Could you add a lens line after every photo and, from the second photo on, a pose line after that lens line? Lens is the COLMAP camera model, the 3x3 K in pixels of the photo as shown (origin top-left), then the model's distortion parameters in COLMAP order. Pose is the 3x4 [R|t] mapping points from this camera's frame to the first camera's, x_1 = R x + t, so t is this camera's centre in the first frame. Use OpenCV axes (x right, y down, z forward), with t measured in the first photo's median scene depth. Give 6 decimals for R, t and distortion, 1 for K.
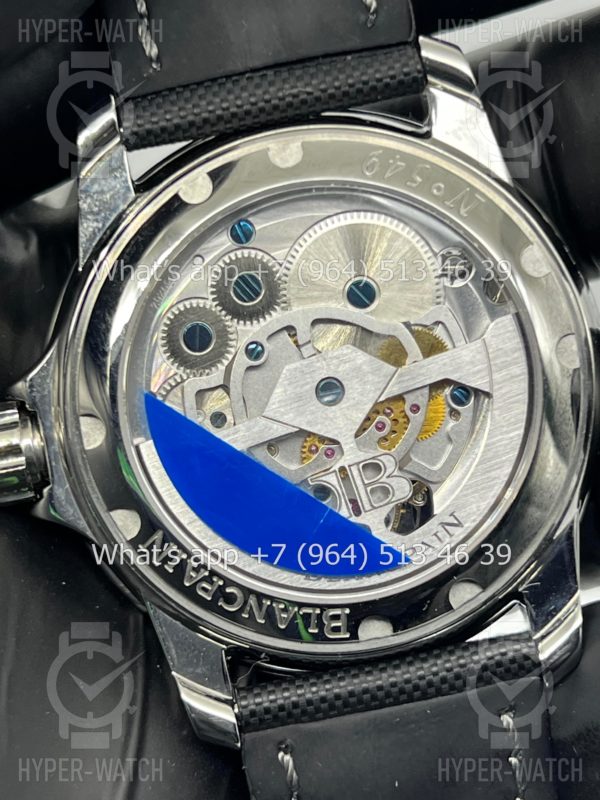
lens RADIAL K [[1823.8, 0, 280.6], [0, 1823.8, 399.0], [0, 0, 1]] dist [0.070296, 0.608850]
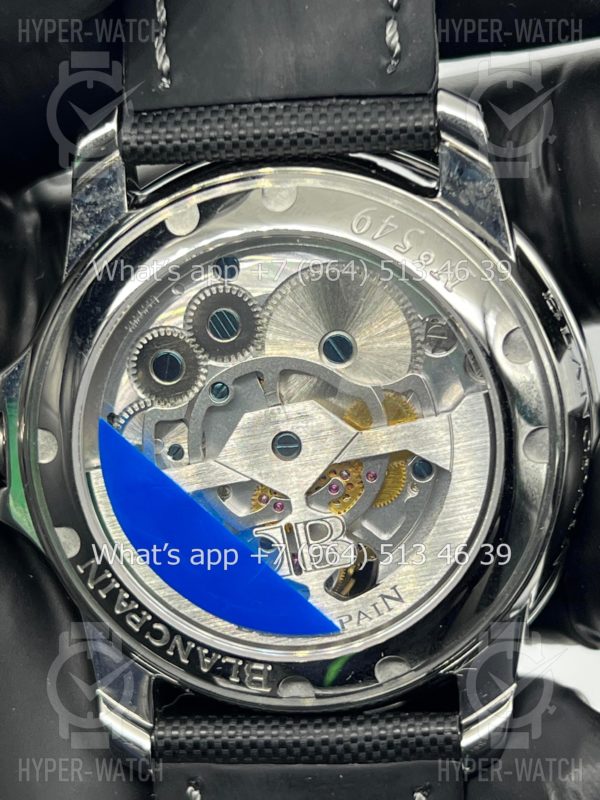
lens RADIAL K [[1823.8, 0, 280.6], [0, 1823.8, 399.0], [0, 0, 1]] dist [0.070296, 0.608850]
pose [[0.977590, 0.160994, -0.135643, 0.150270], [-0.144272, 0.981579, 0.125252, -0.148705], [0.153310, -0.102876, 0.982809, 0.042889]]
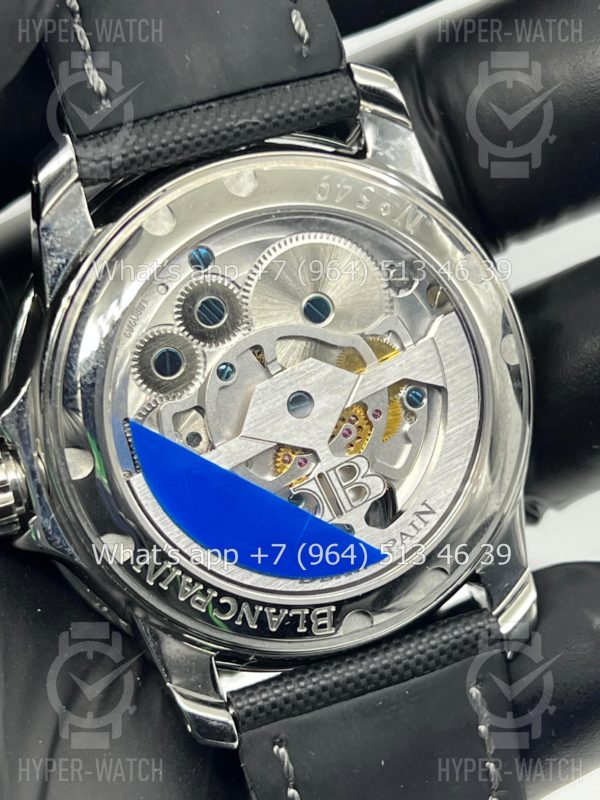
lens RADIAL K [[1823.8, 0, 280.6], [0, 1823.8, 399.0], [0, 0, 1]] dist [0.070296, 0.608850]
pose [[0.976333, -0.081347, 0.200393, -0.193704], [0.075082, 0.996427, 0.038679, -0.048610], [-0.202823, -0.022718, 0.978952, -0.035229]]
